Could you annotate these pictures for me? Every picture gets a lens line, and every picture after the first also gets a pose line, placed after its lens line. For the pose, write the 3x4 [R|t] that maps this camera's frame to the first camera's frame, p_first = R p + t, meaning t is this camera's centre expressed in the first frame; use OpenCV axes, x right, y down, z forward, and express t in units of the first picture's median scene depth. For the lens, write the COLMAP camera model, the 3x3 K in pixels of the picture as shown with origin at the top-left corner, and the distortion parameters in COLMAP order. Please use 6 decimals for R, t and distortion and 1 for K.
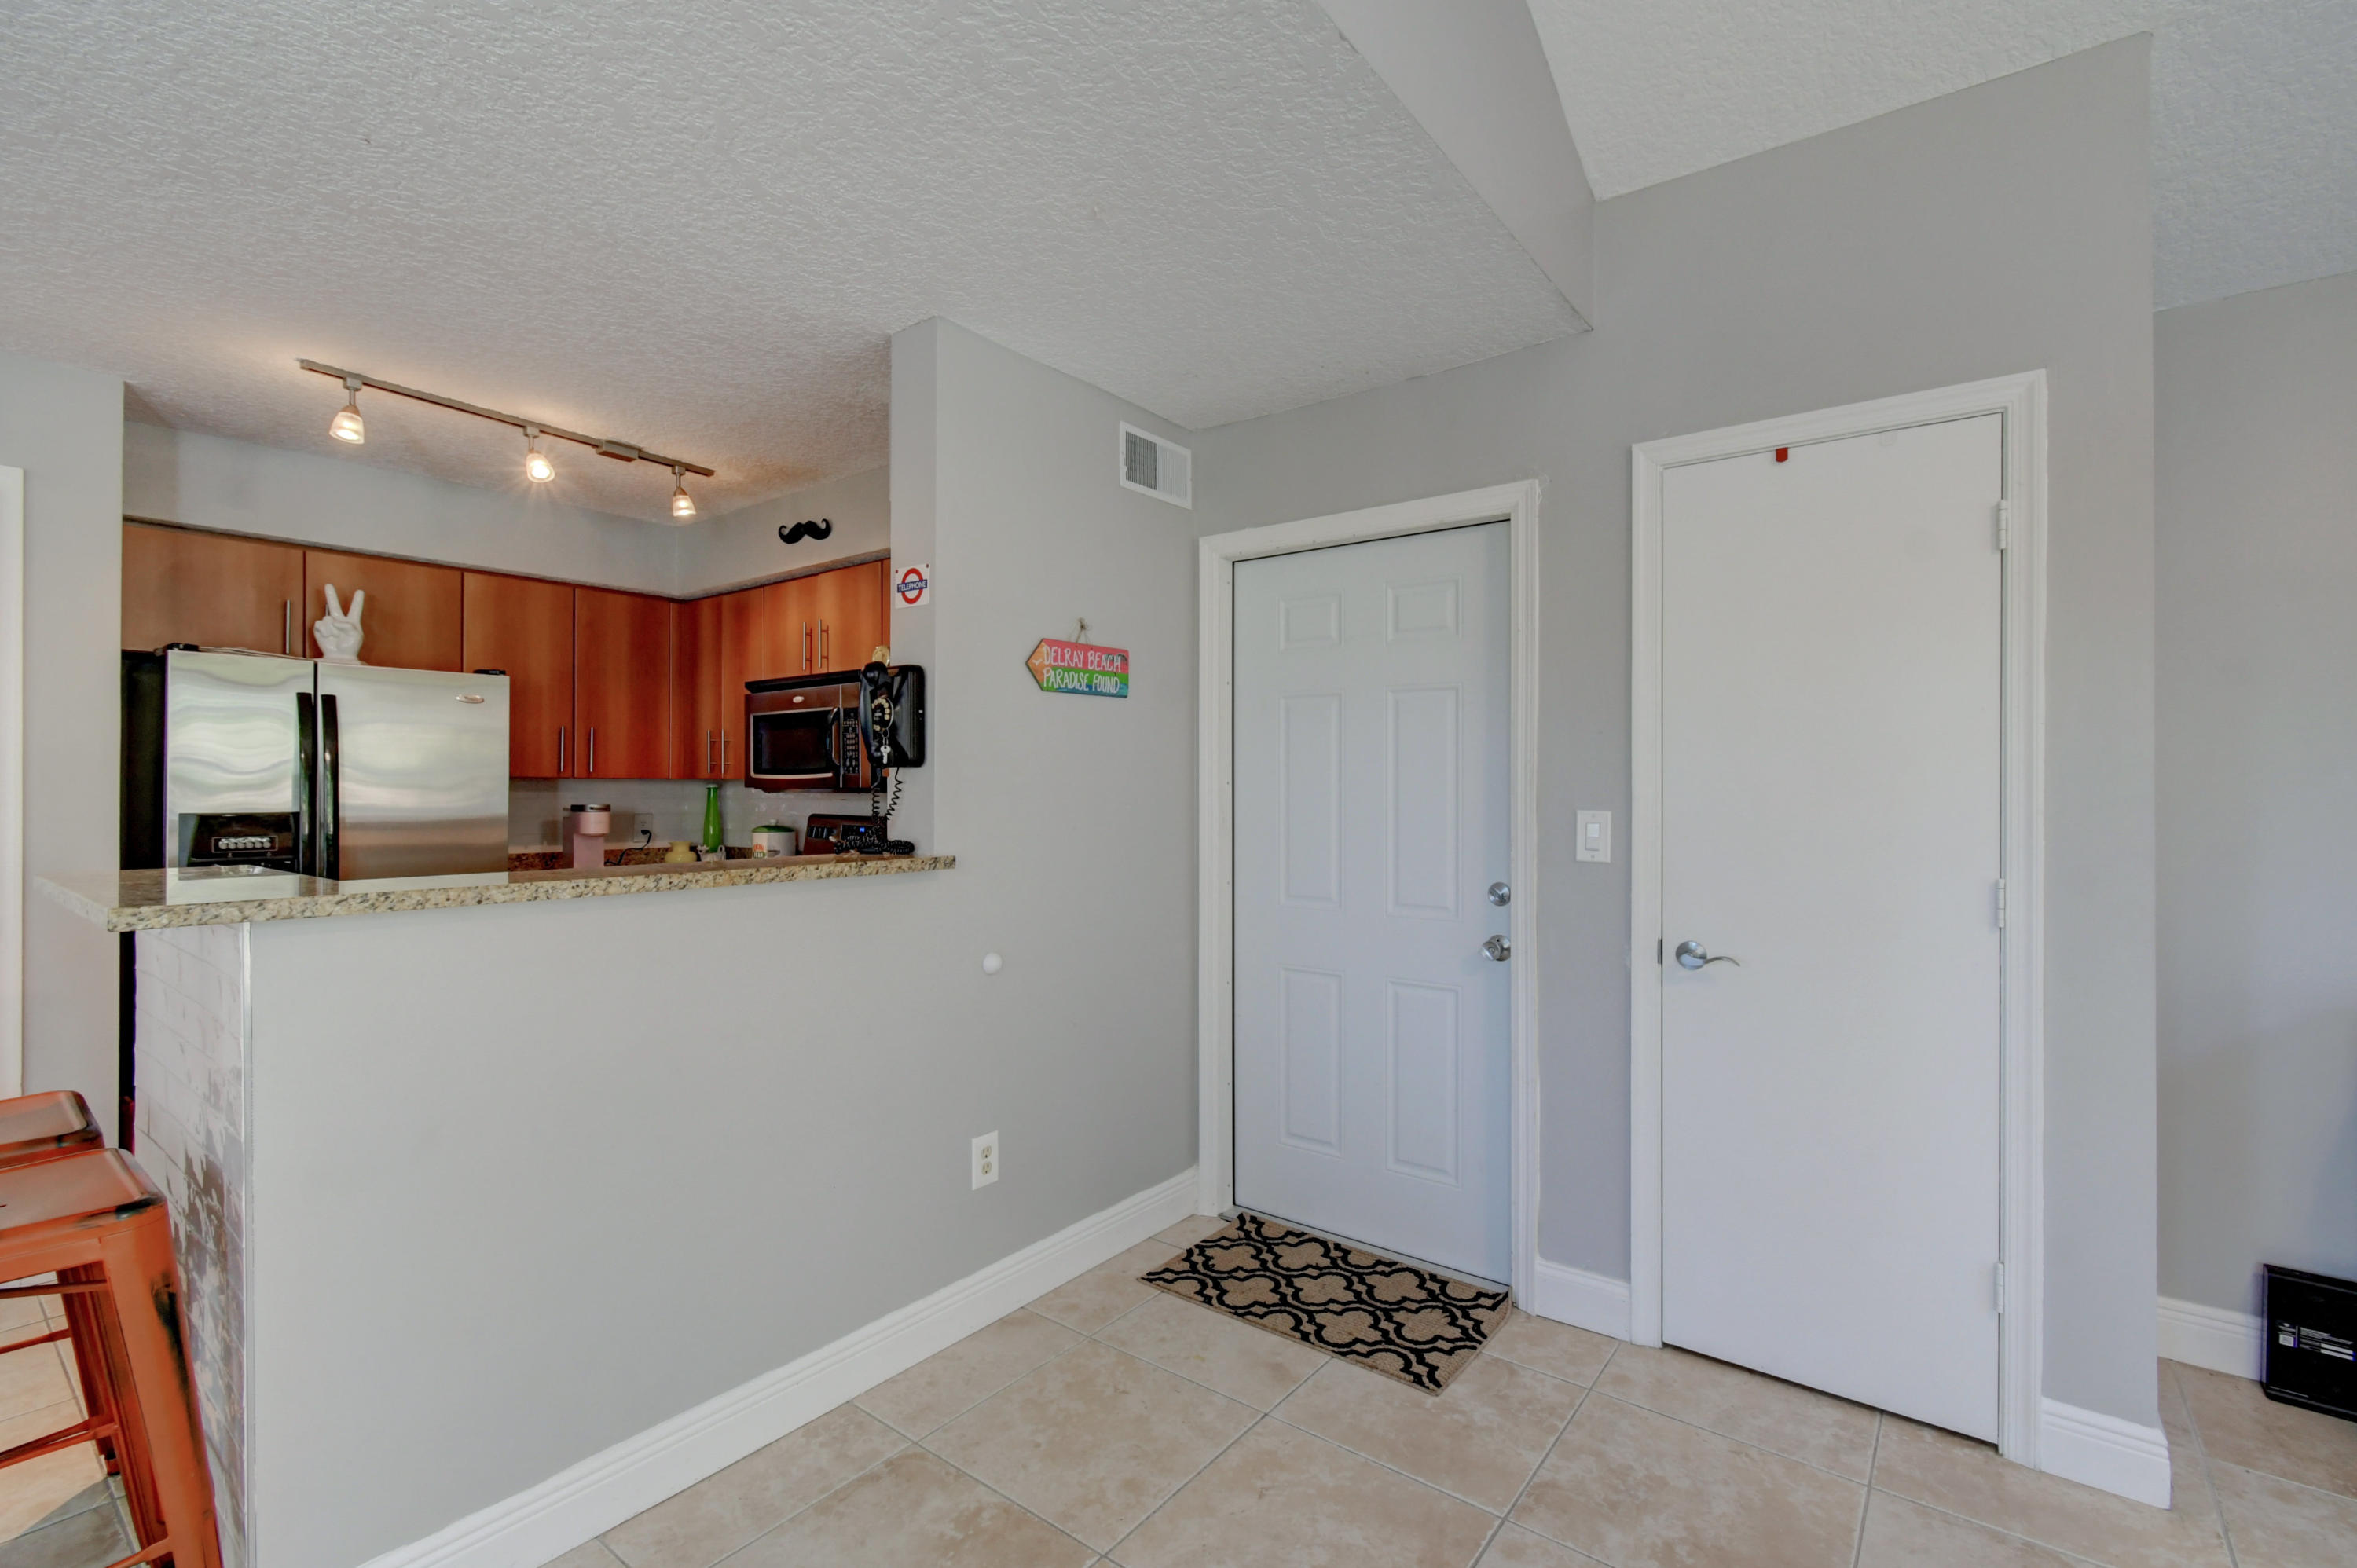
lens RADIAL K [[1038.8, 0, 1188.6], [0, 1038.8, 780.9], [0, 0, 1]] dist [0.000711, -0.000053]
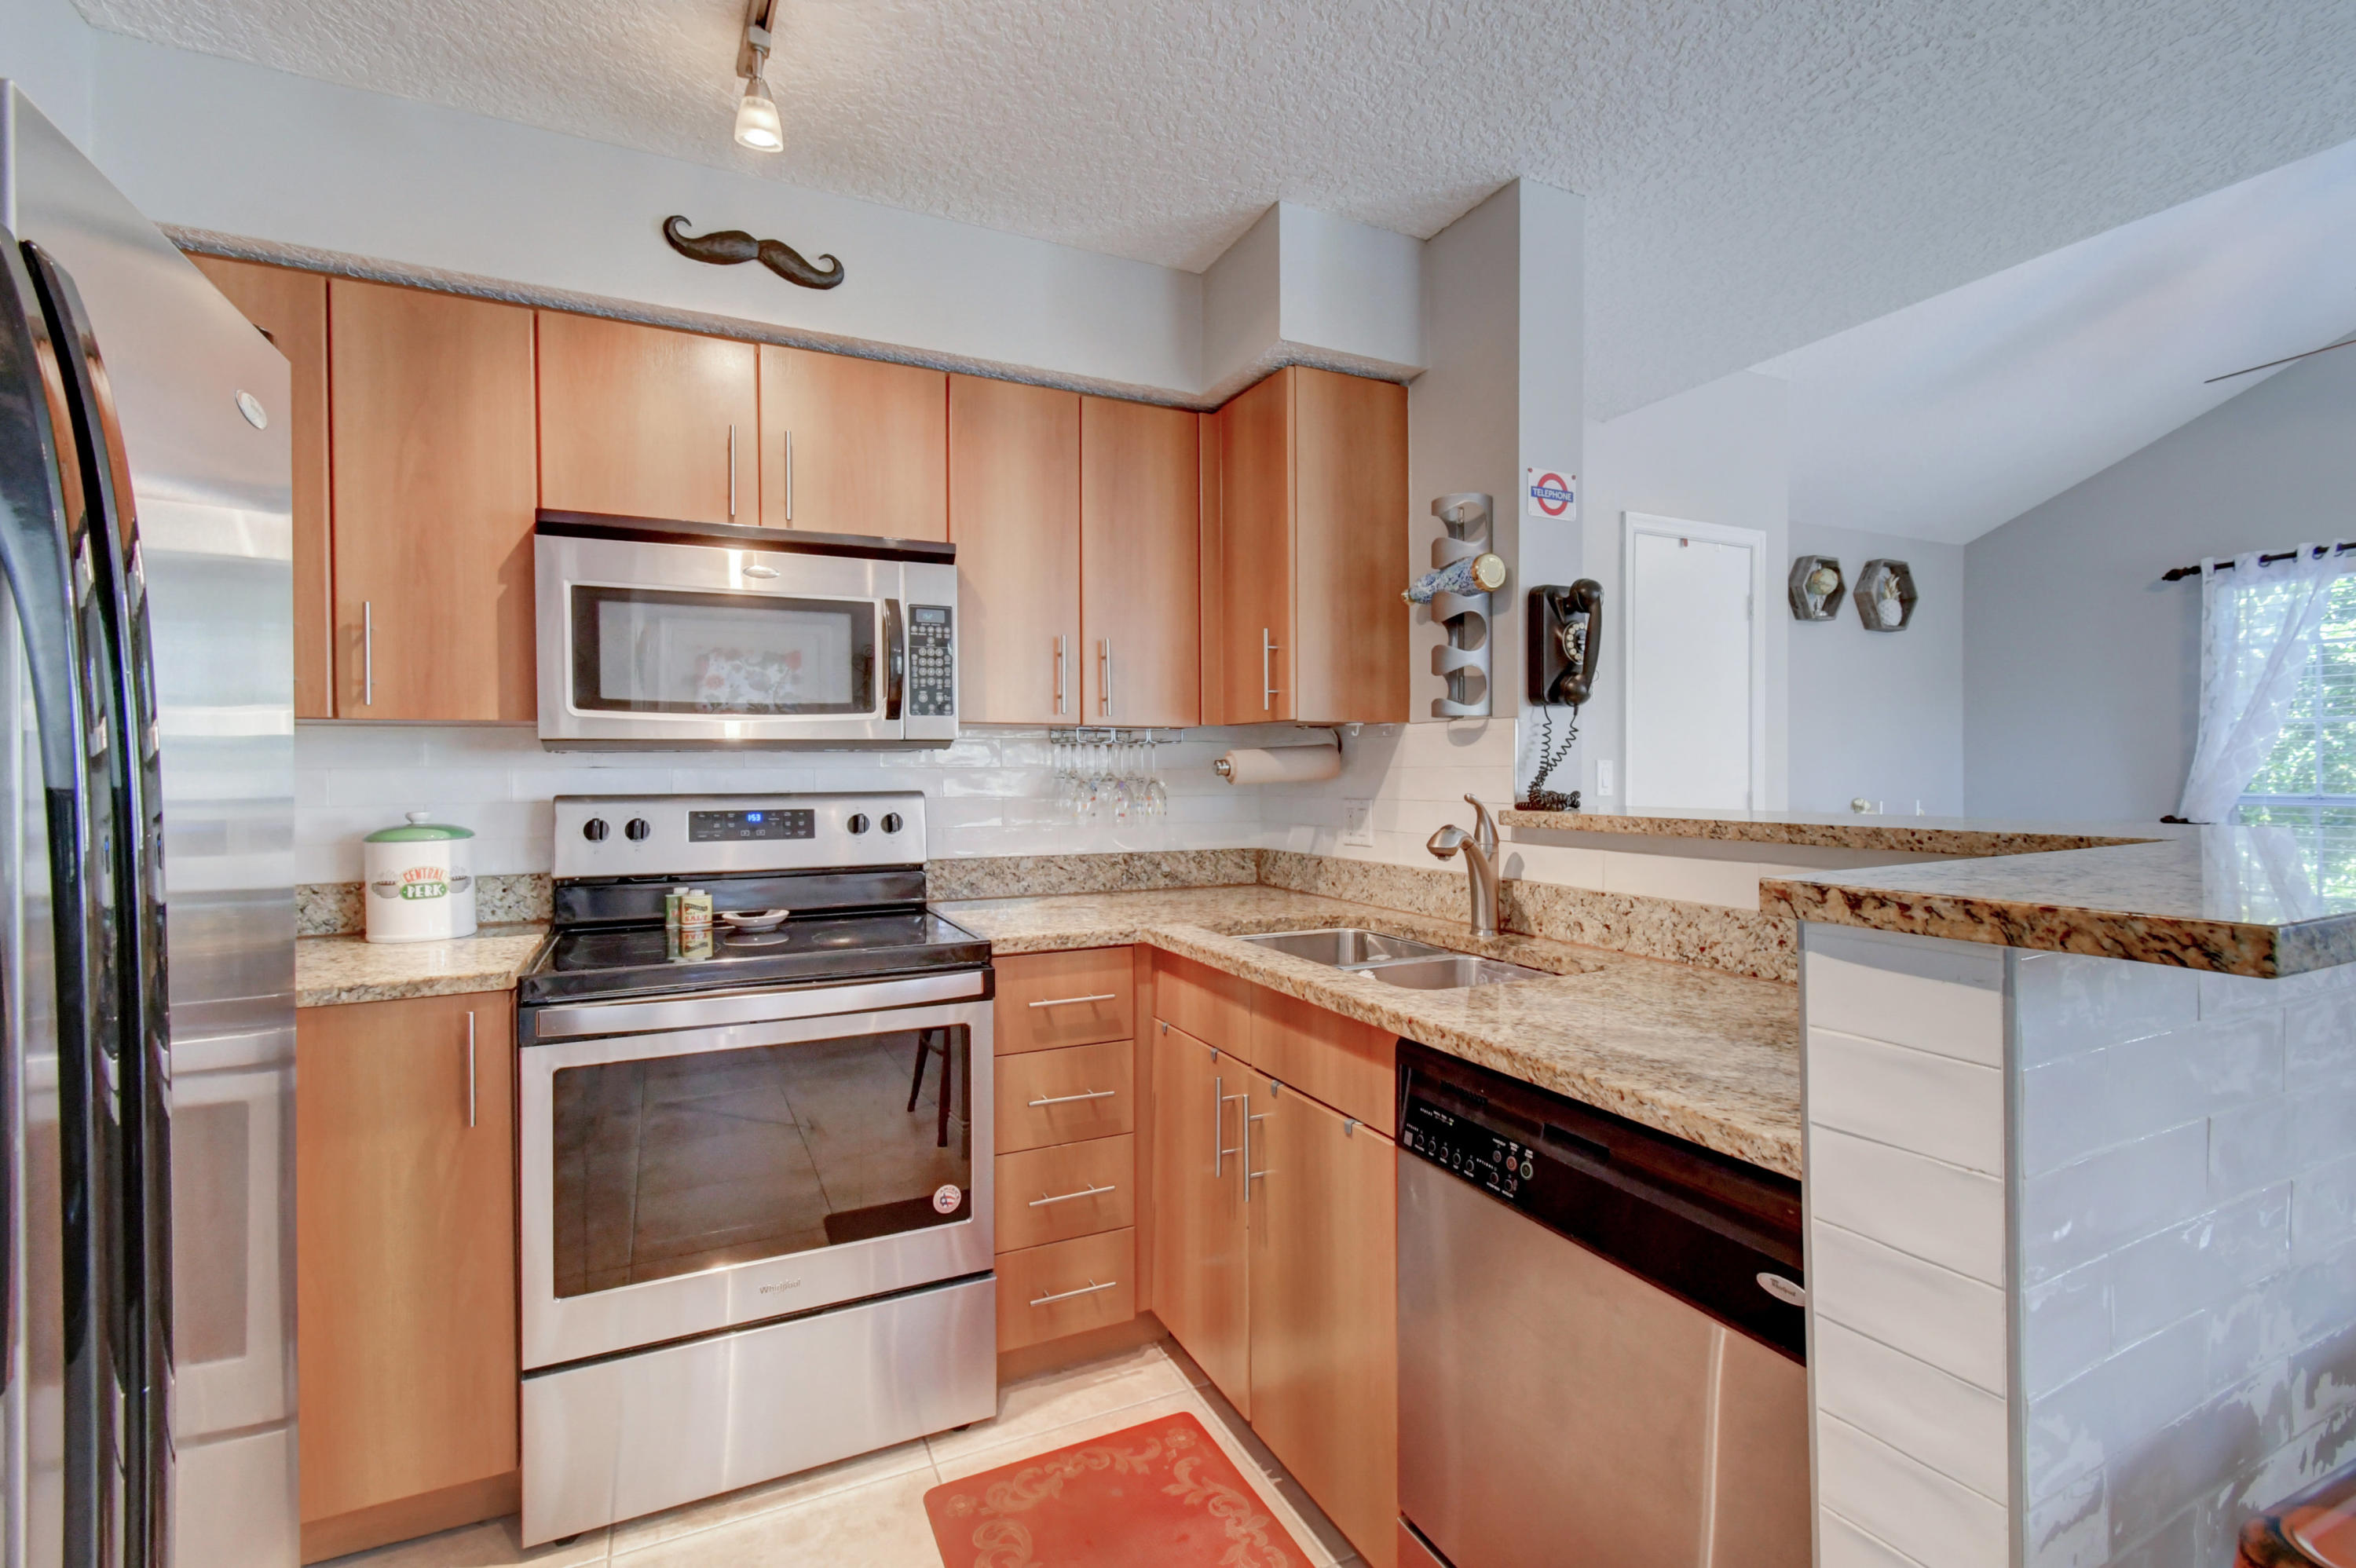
lens RADIAL K [[1038.3, 0, 1179.8], [0, 1038.3, 784.1], [0, 0, 1]] dist [0.000711, -0.000053]
pose [[0.452688, -0.019388, 0.891458, -1.011735], [0.007054, 0.999810, 0.018162, 0.028220], [-0.891641, -0.001933, 0.452739, 0.767615]]
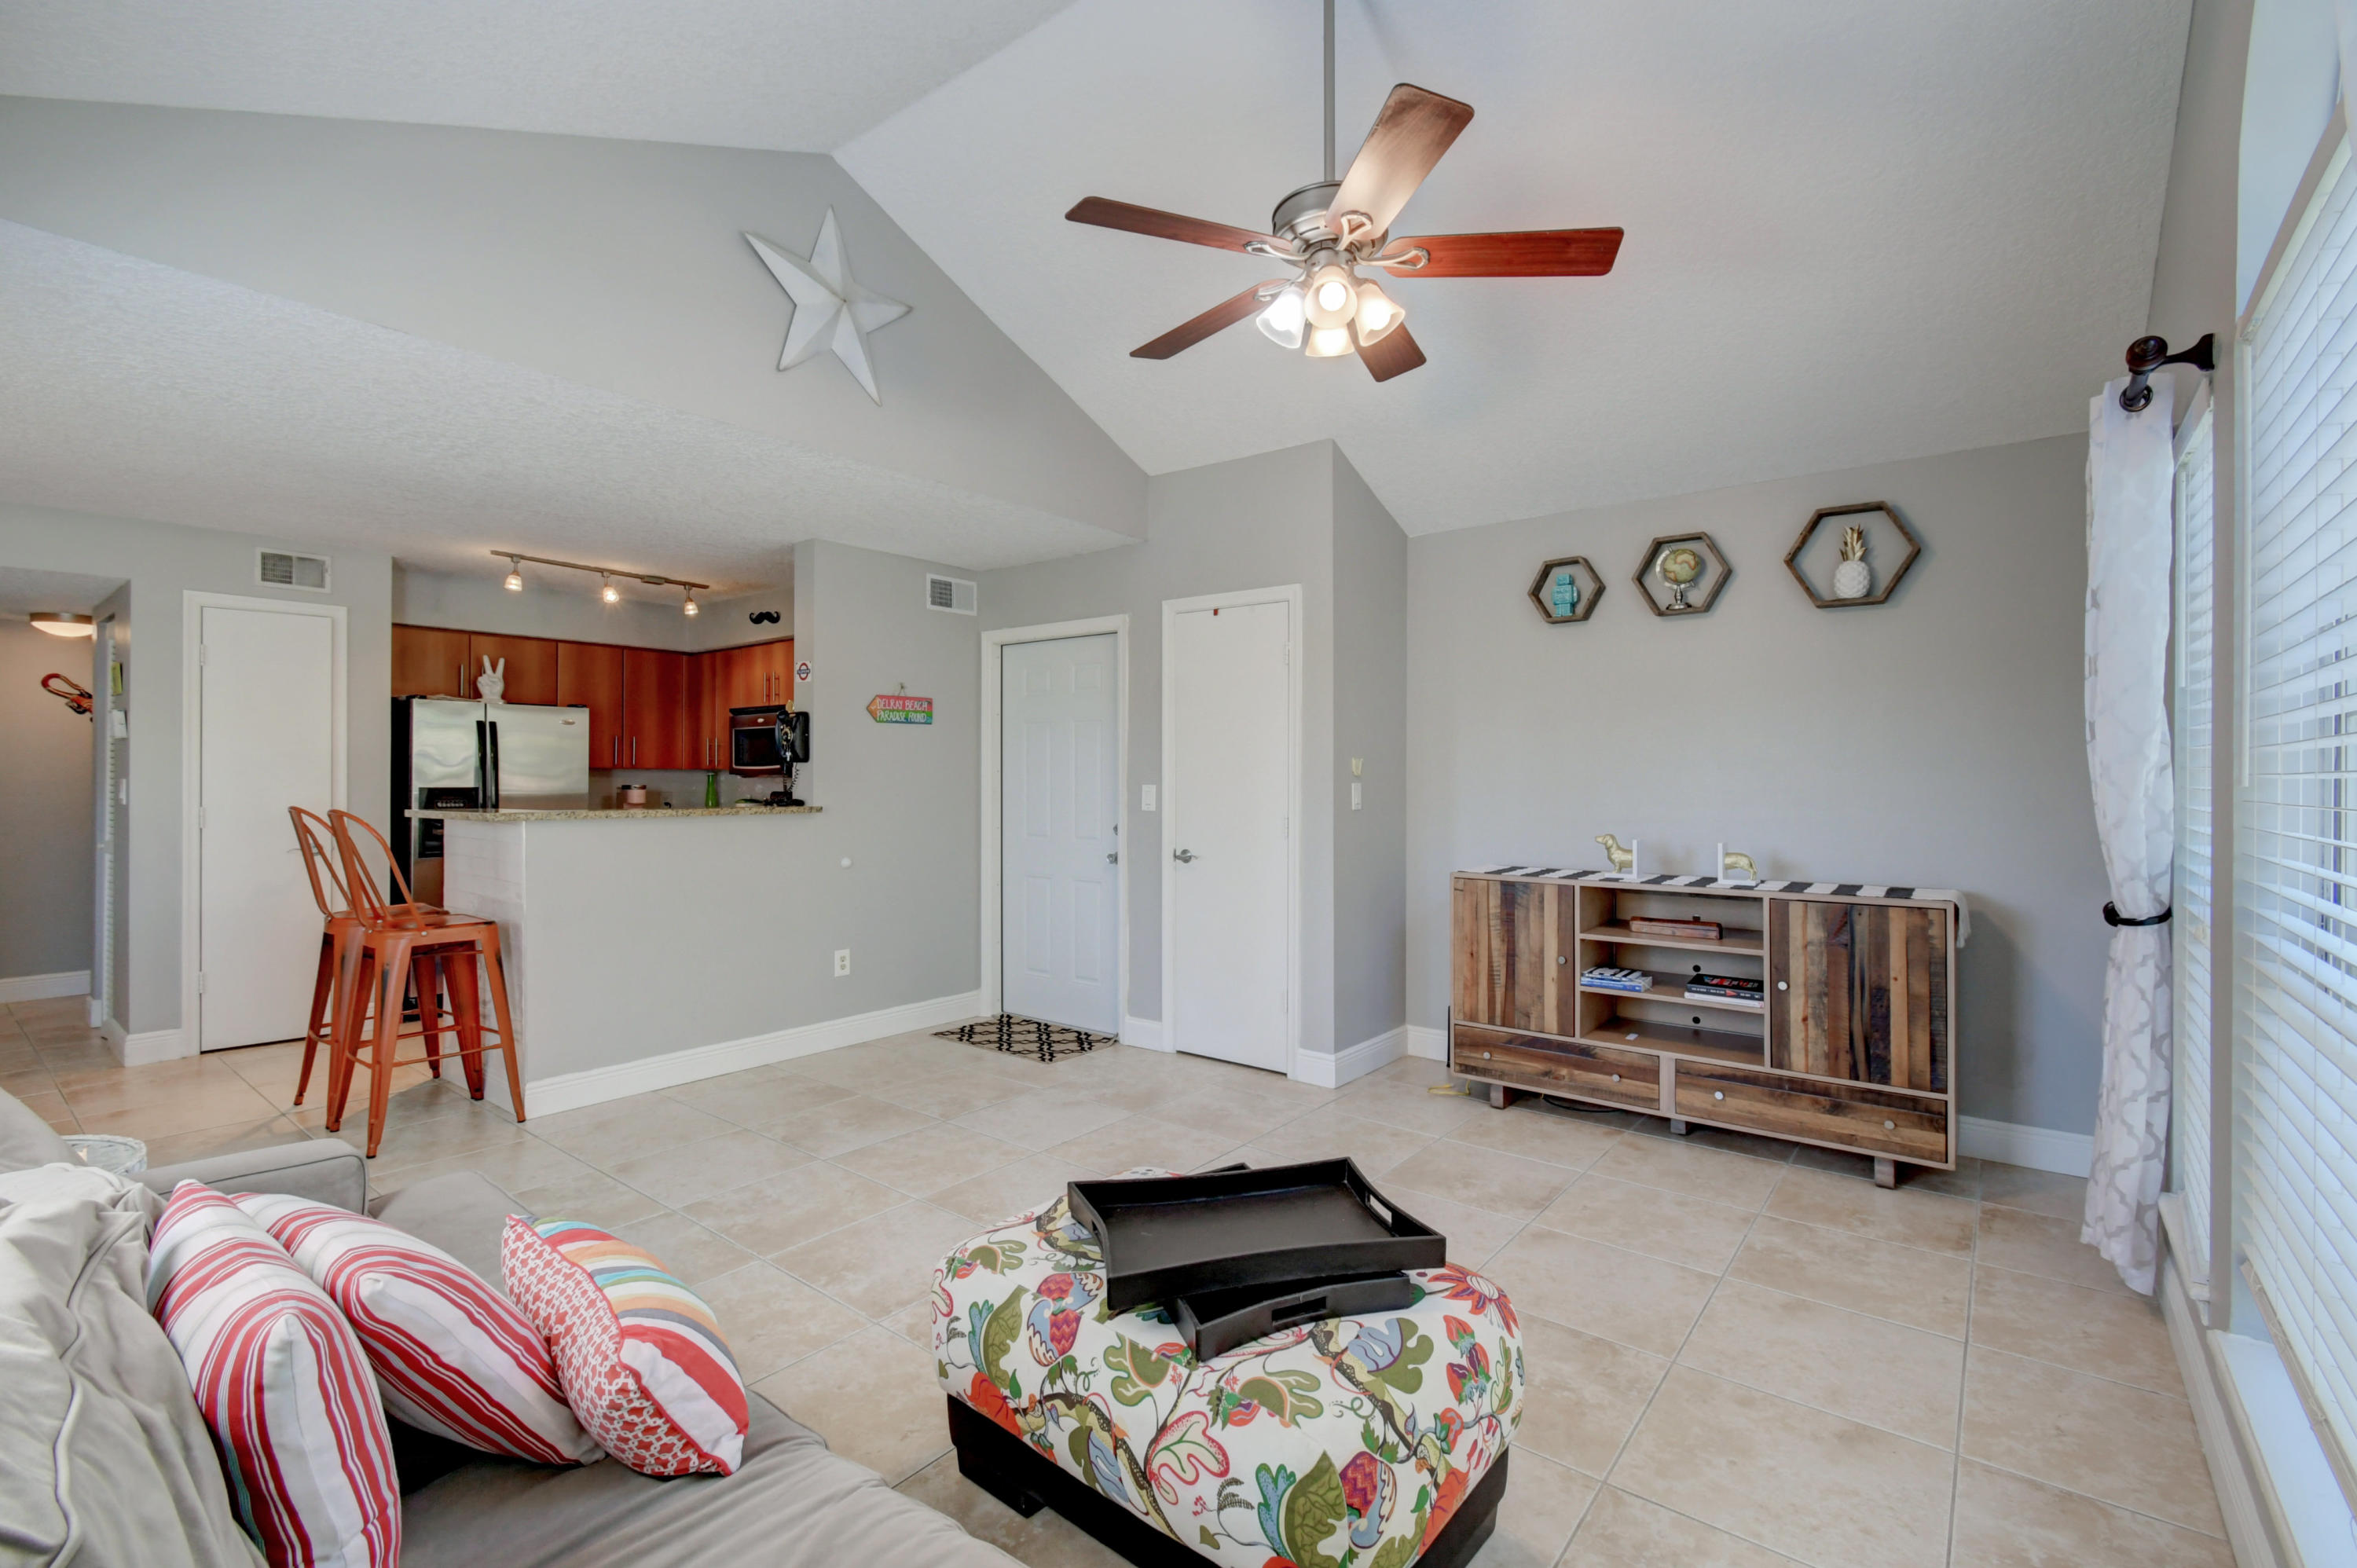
lens RADIAL K [[1038.8, 0, 1185.5], [0, 1038.8, 775.5], [0, 0, 1]] dist [0.000711, -0.000053]
pose [[0.999917, 0.001151, -0.012819, 0.426632], [-0.001146, 0.999999, 0.000369, 0.009020], [0.012819, -0.000354, 0.999918, -0.852534]]
